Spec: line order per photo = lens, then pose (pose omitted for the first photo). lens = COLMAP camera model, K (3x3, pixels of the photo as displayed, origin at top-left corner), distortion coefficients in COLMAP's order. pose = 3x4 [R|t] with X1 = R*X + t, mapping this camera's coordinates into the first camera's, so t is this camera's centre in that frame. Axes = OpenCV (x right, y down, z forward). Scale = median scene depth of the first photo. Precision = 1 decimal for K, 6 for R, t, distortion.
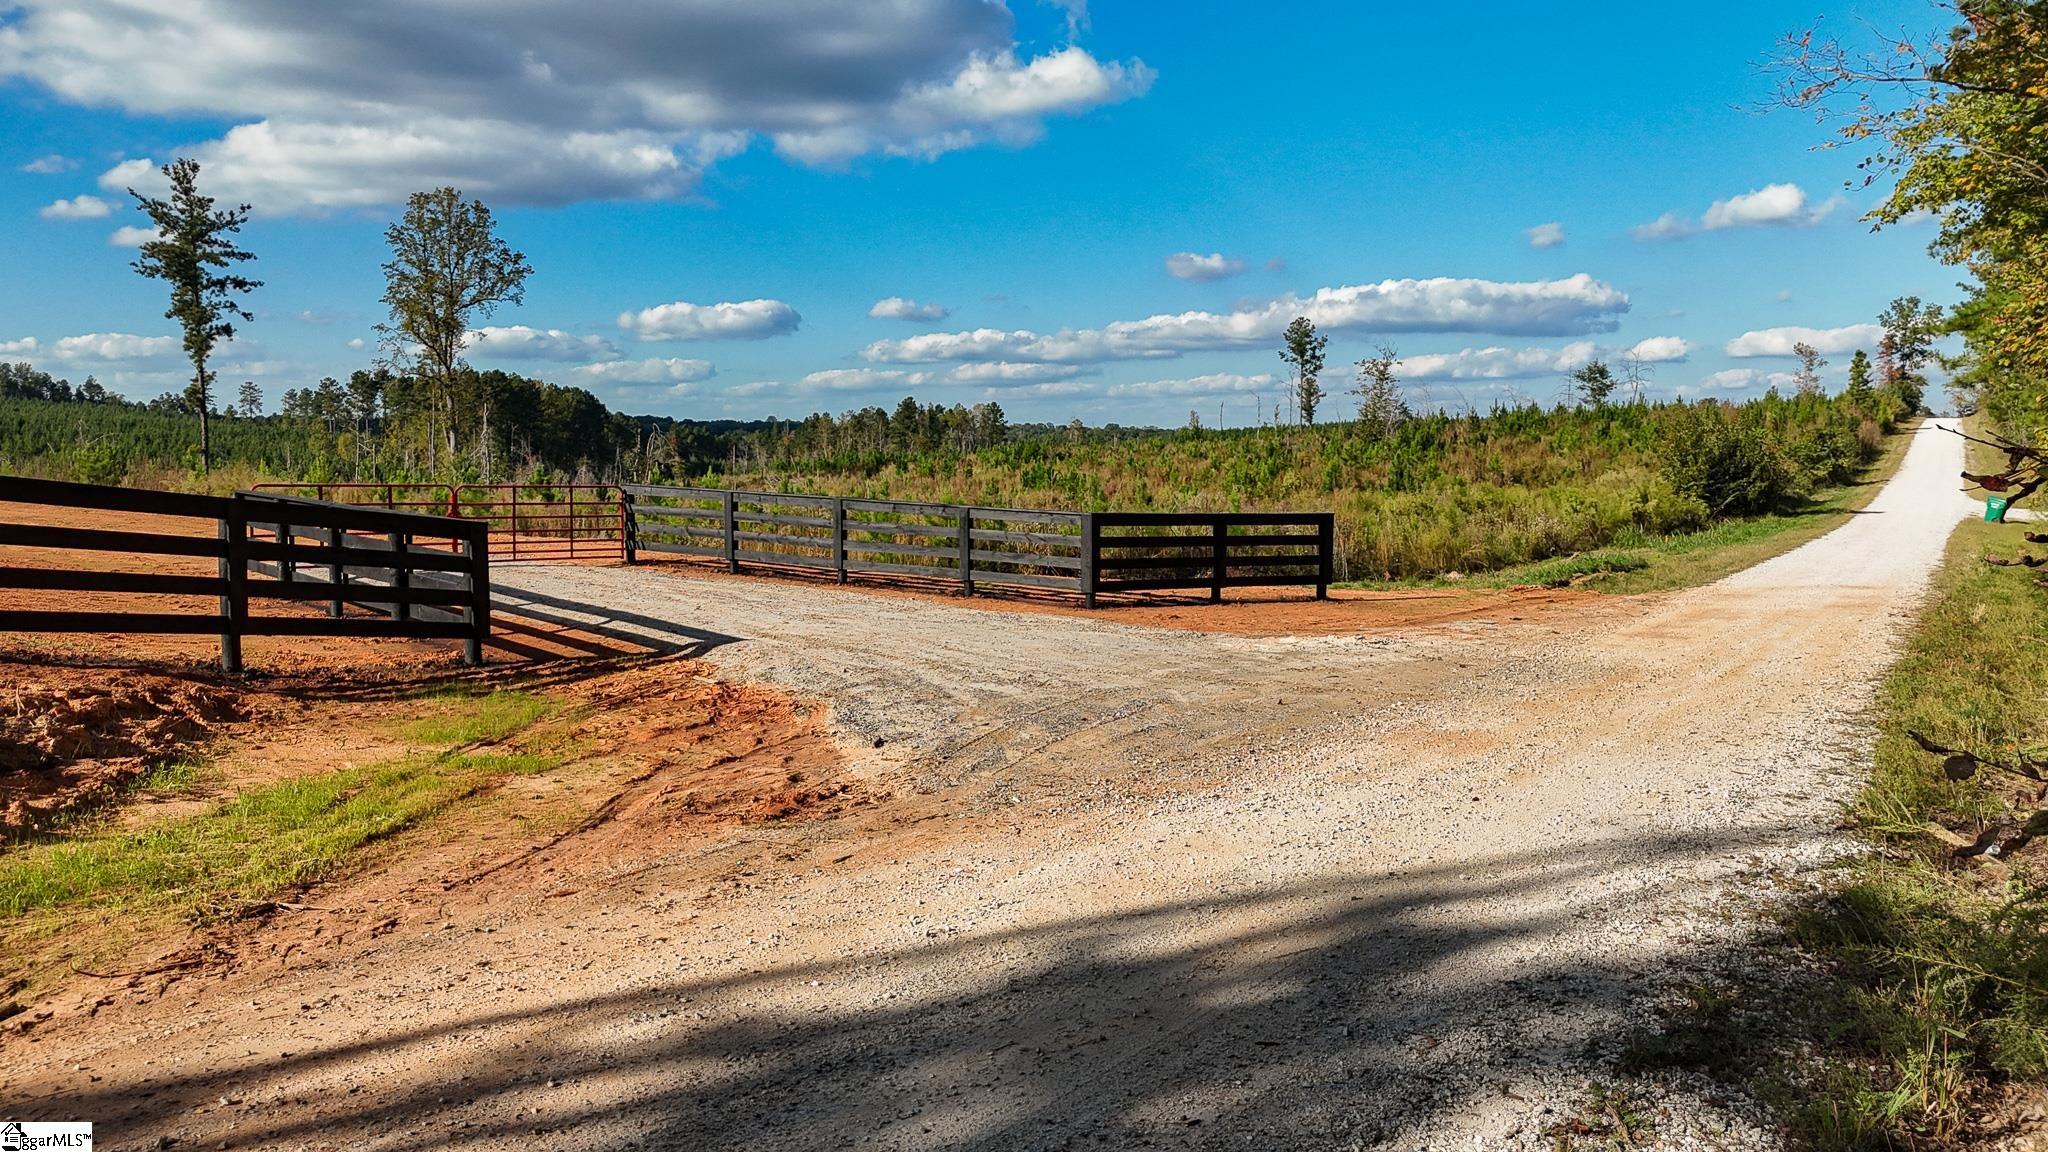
lens RADIAL K [[1509.9, 0, 1024.0], [0, 1509.9, 576.0], [0, 0, 1]] dist [0.077776, -0.081512]
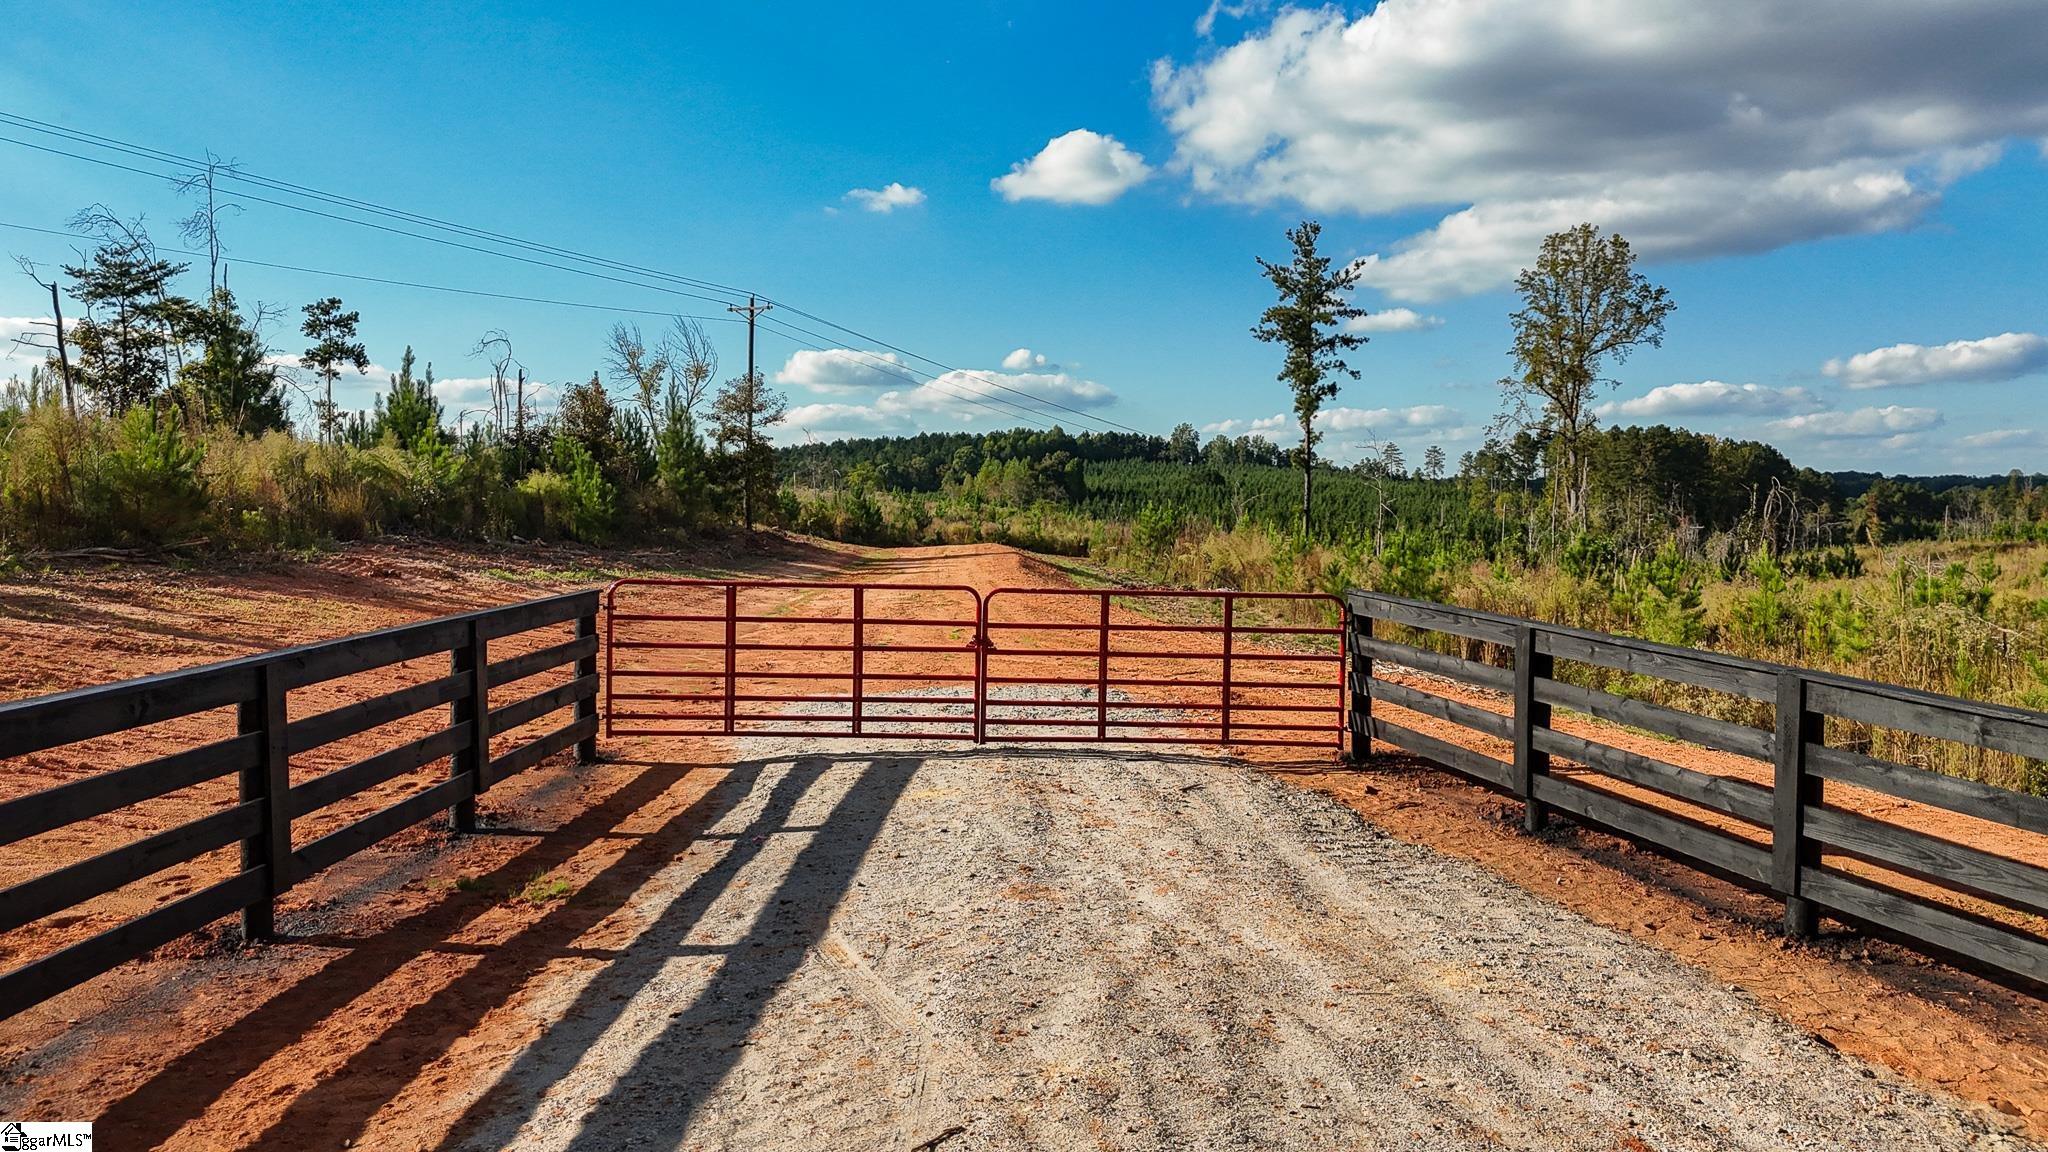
lens RADIAL K [[1509.9, 0, 1024.0], [0, 1509.9, 576.0], [0, 0, 1]] dist [0.077776, -0.081512]
pose [[0.740443, 0.035268, -0.671193, -0.004559], [-0.061317, 0.998003, -0.015203, -0.009397], [0.669316, 0.052412, 0.741126, 0.106357]]
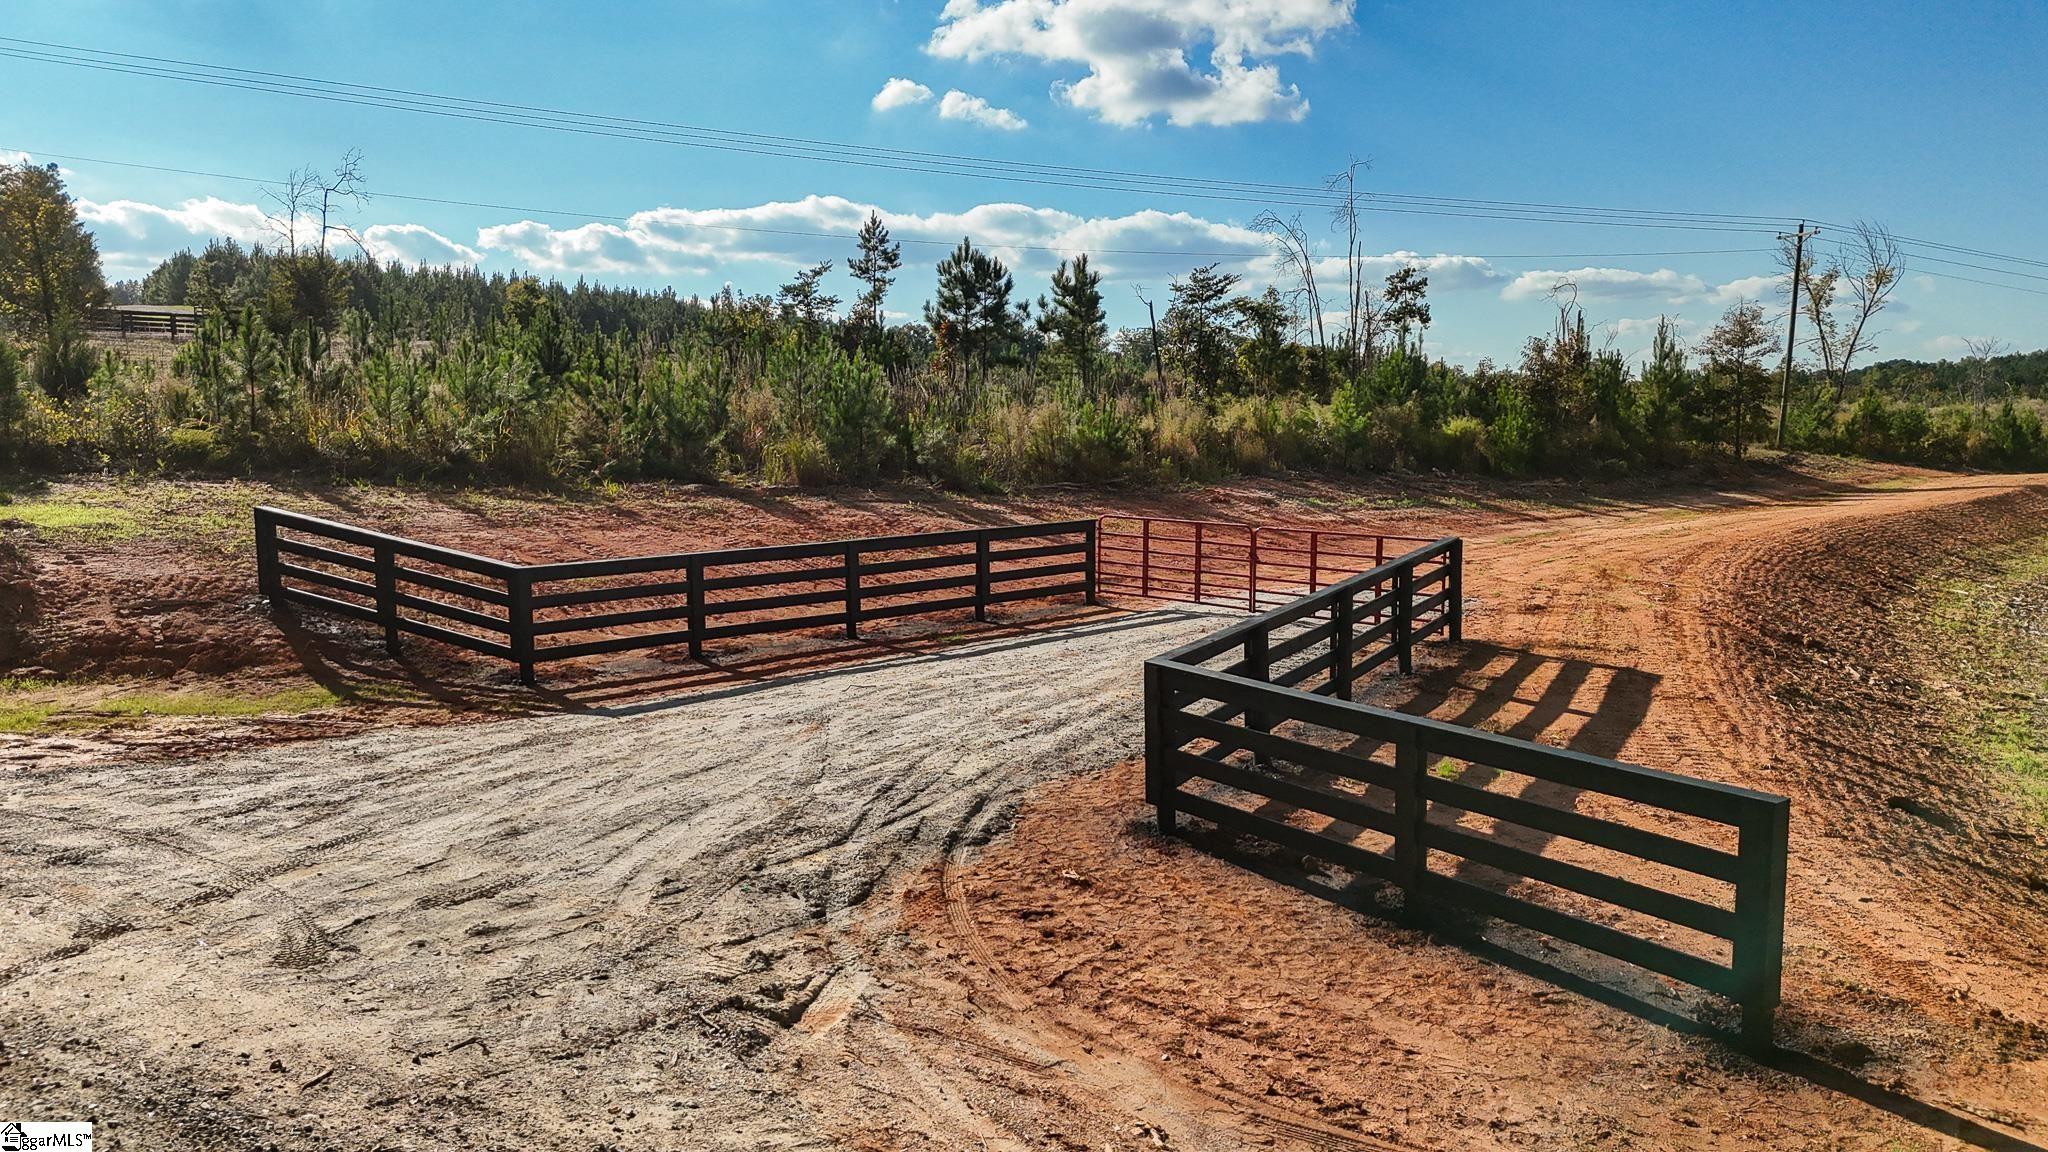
lens RADIAL K [[1509.9, 0, 1024.0], [0, 1509.9, 576.0], [0, 0, 1]] dist [0.077776, -0.081512]
pose [[0.040556, 0.105595, -0.993582, 0.091516], [-0.076573, 0.991804, 0.102281, -0.019107], [0.996239, 0.071933, 0.048309, 0.138507]]
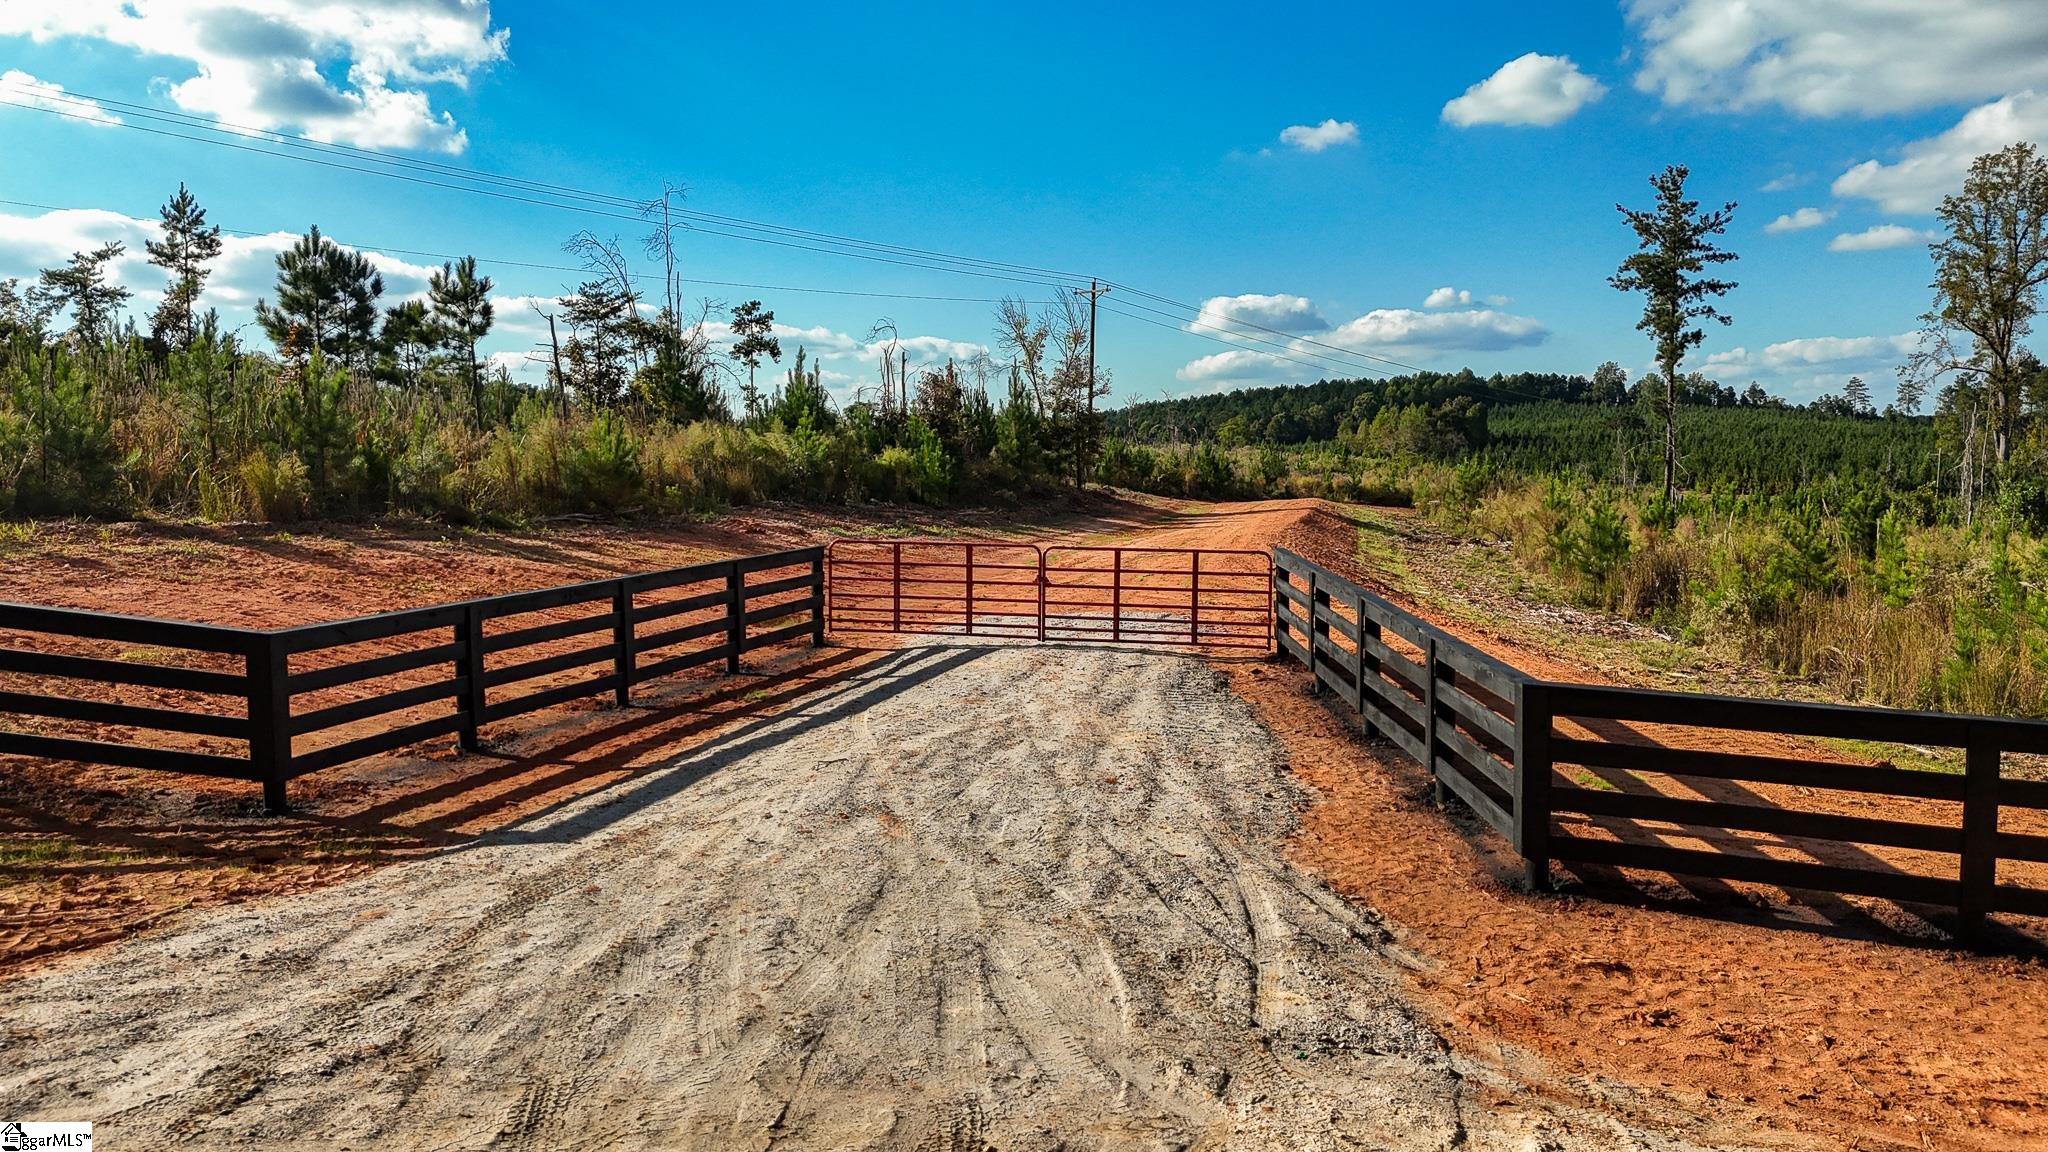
lens RADIAL K [[1509.9, 0, 1024.0], [0, 1509.9, 576.0], [0, 0, 1]] dist [0.077776, -0.081512]
pose [[0.536468, 0.064466, -0.841455, 0.053328], [-0.064340, 0.997300, 0.035385, -0.011959], [0.841464, 0.035157, 0.539168, 0.091736]]
